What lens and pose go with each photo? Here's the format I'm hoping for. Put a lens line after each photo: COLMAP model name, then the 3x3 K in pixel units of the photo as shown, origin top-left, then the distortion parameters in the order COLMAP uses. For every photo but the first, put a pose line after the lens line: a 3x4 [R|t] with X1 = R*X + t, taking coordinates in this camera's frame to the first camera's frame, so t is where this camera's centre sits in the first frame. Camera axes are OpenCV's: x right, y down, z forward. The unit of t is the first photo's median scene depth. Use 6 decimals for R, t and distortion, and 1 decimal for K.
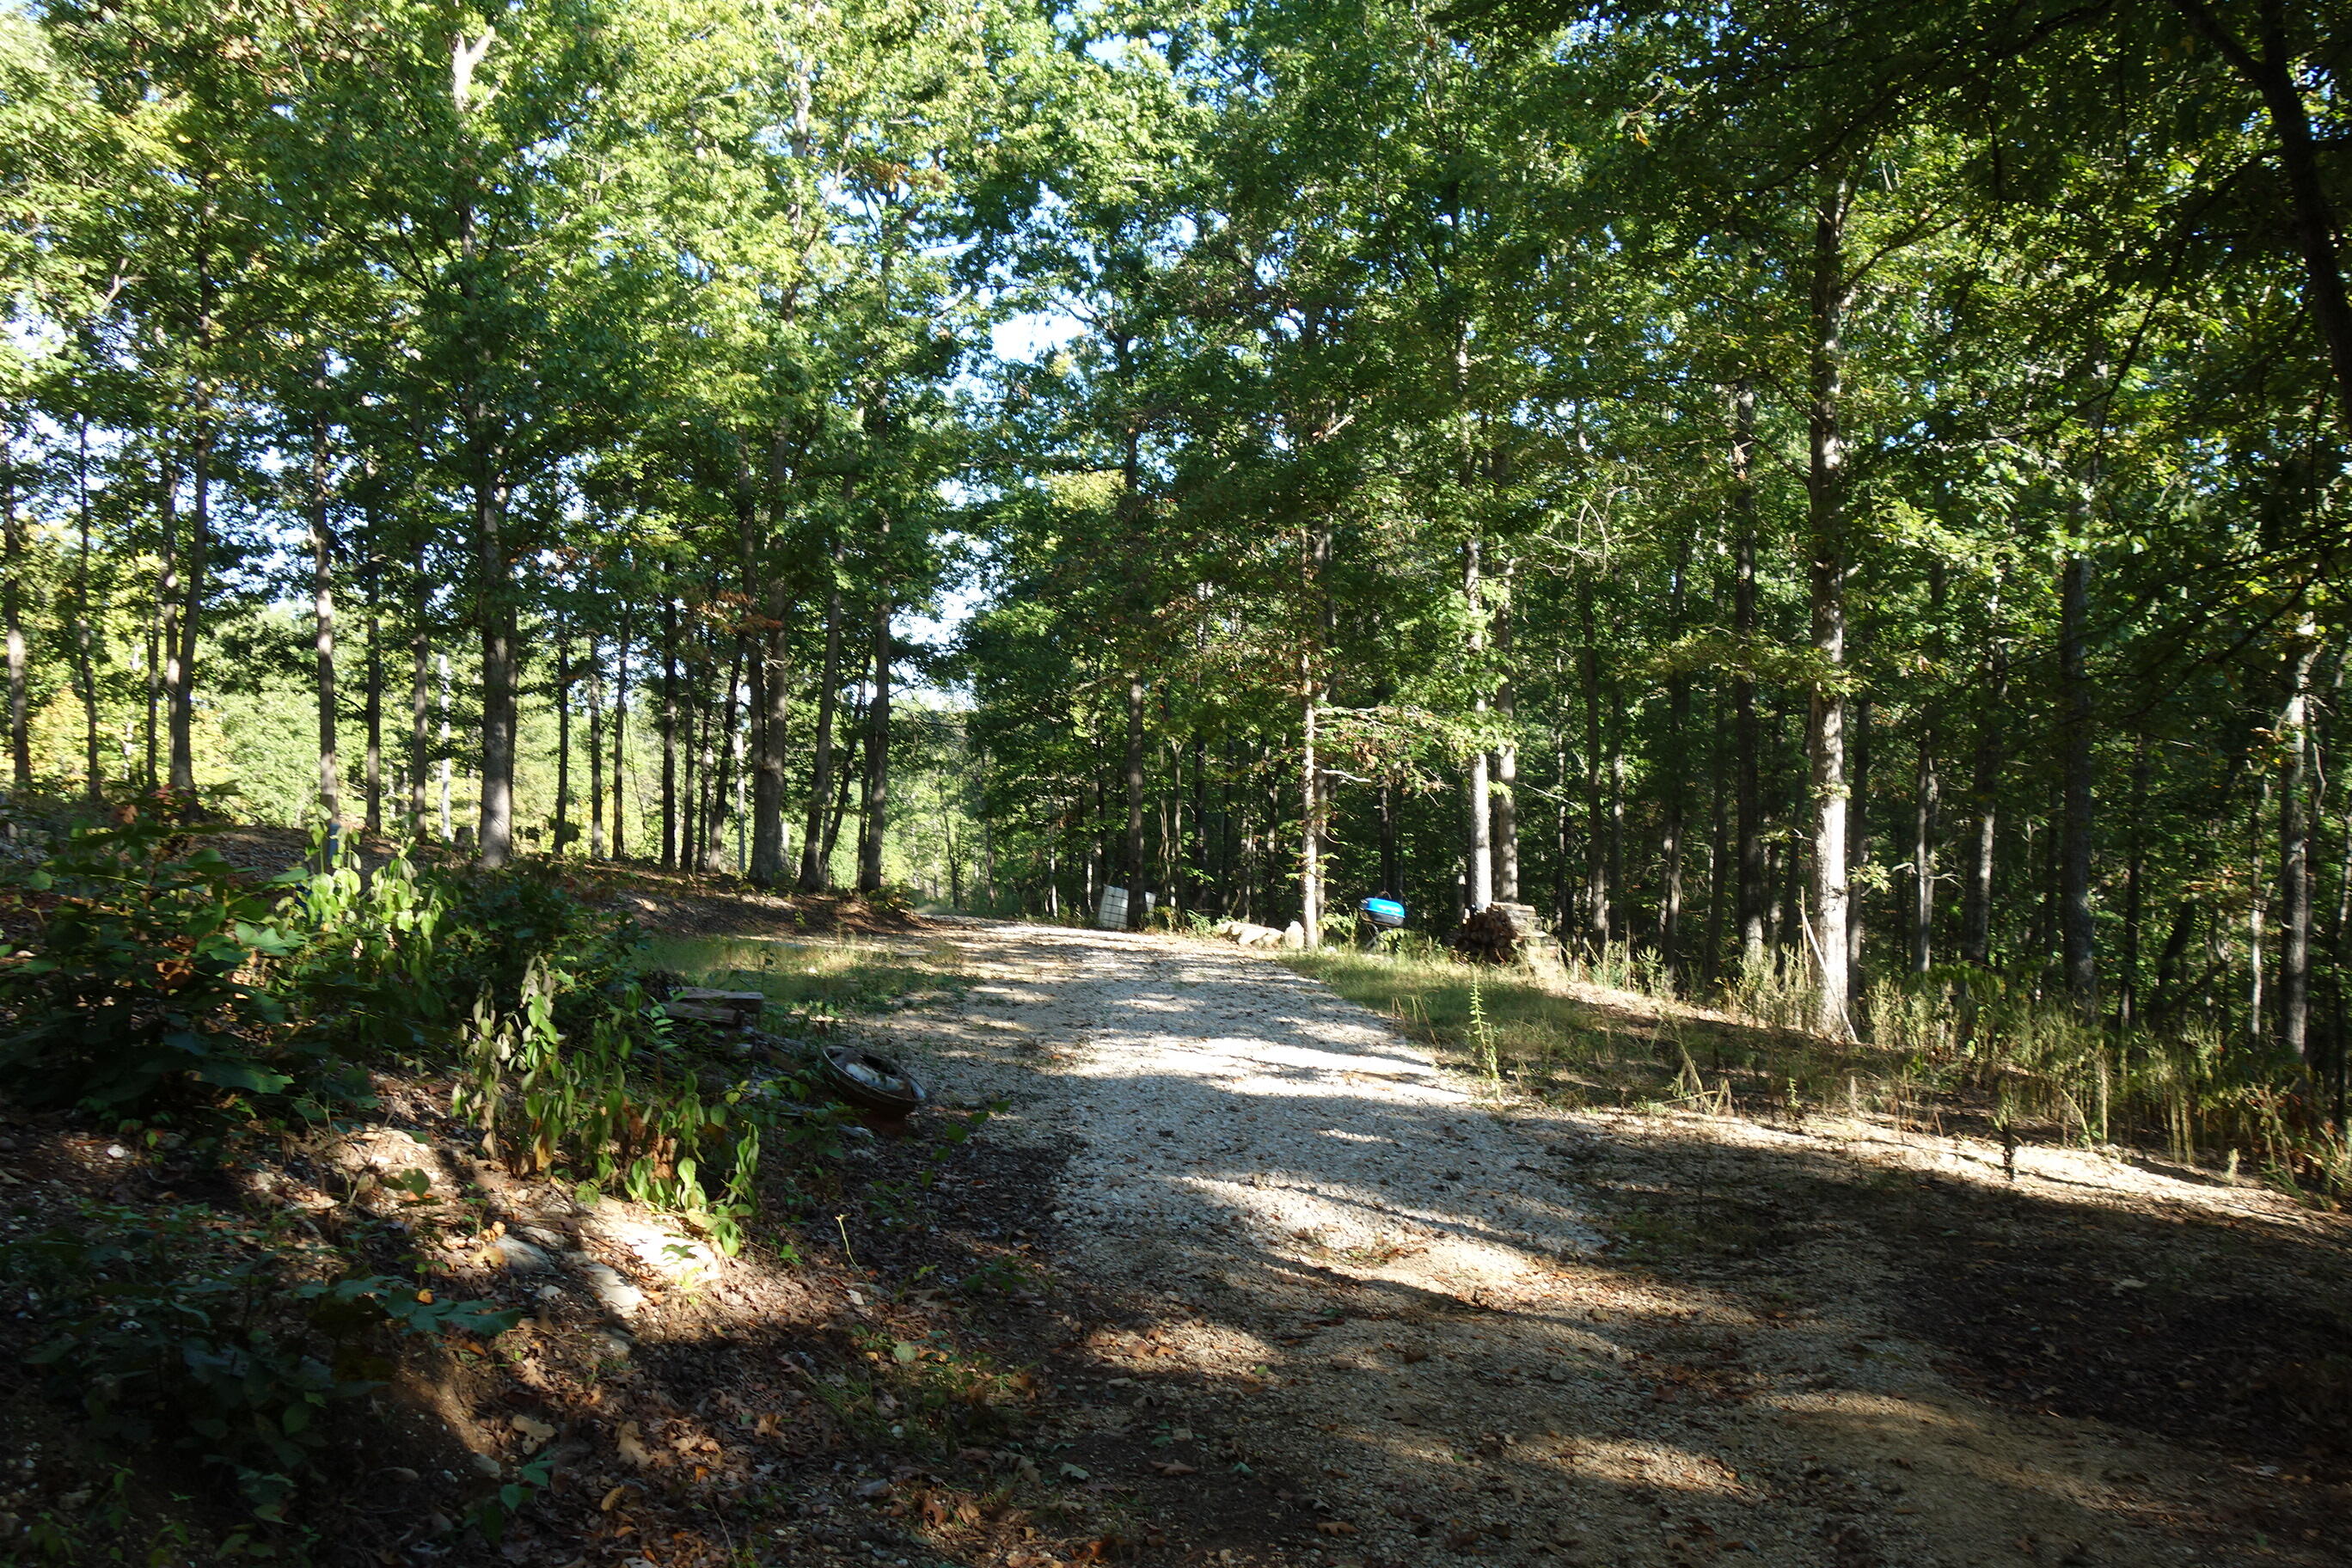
lens RADIAL K [[1838.5, 0, 1186.3], [0, 1838.5, 786.1], [0, 0, 1]] dist [-0.026397, -0.006402]
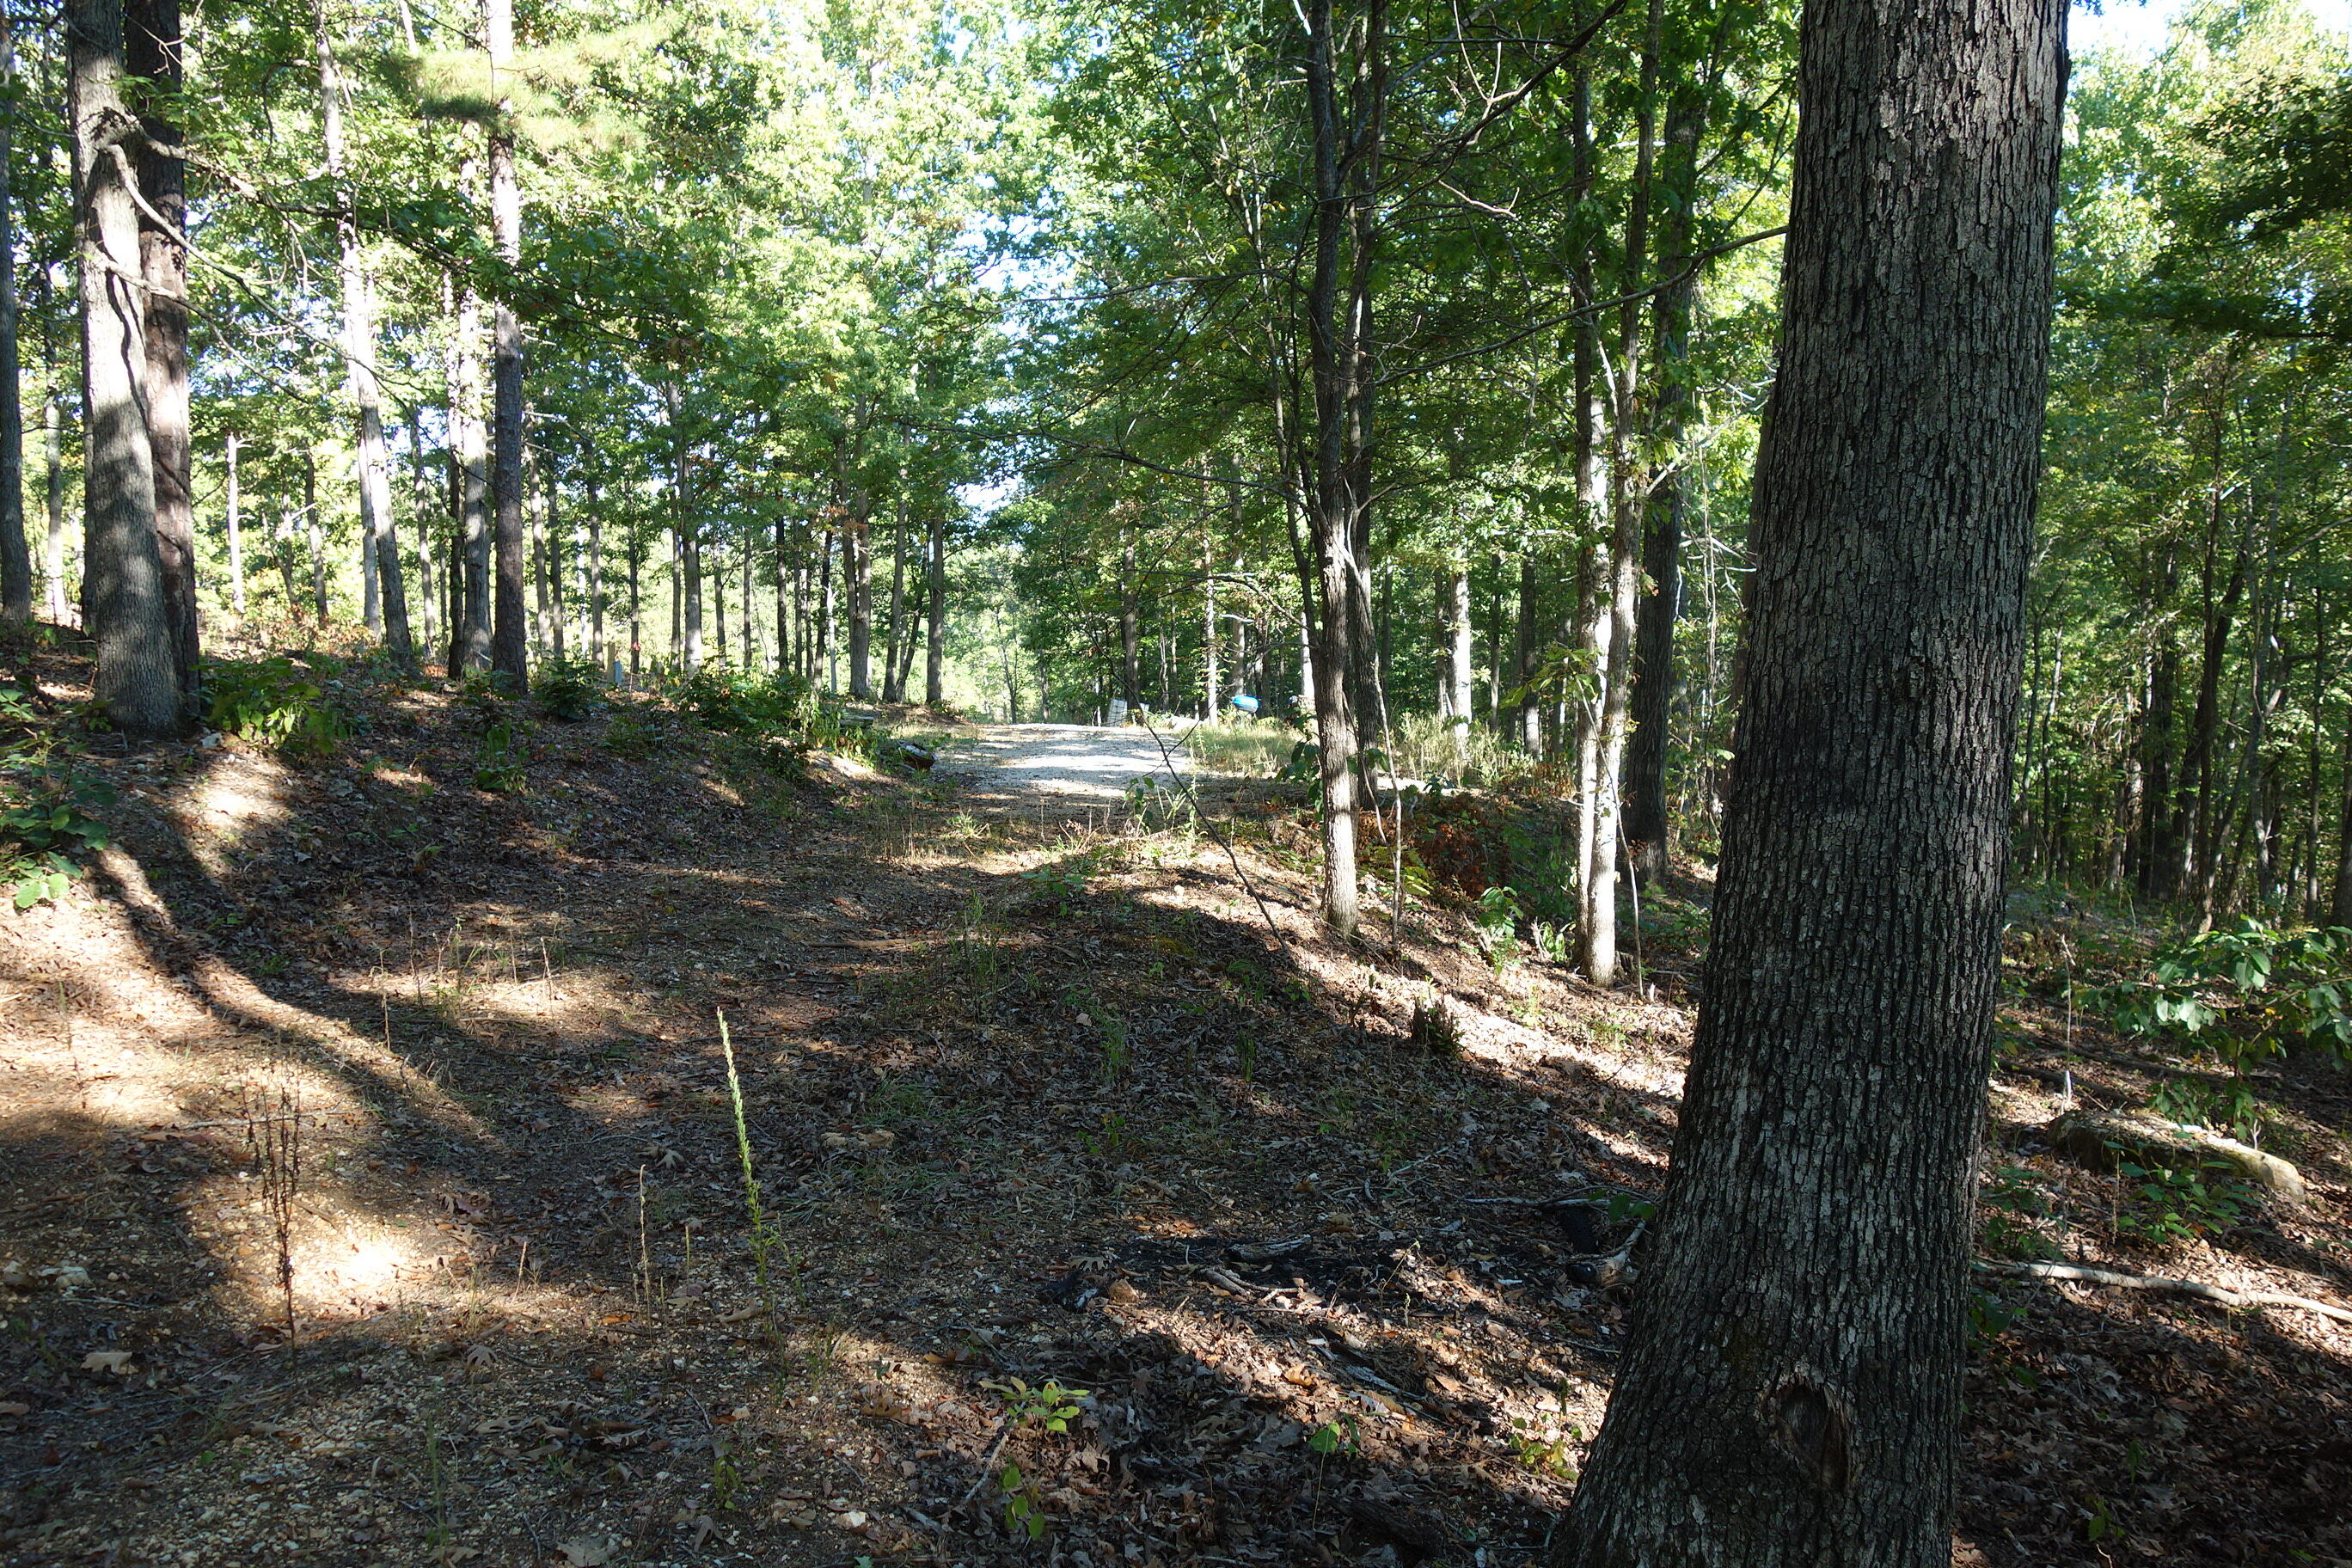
lens RADIAL K [[1838.5, 0, 1167.5], [0, 1838.5, 783.6], [0, 0, 1]] dist [-0.026397, -0.006402]
pose [[0.998521, -0.011337, -0.053175, 0.057369], [0.016126, 0.995764, 0.090517, -0.004257], [0.051924, -0.091241, 0.994474, -0.278900]]
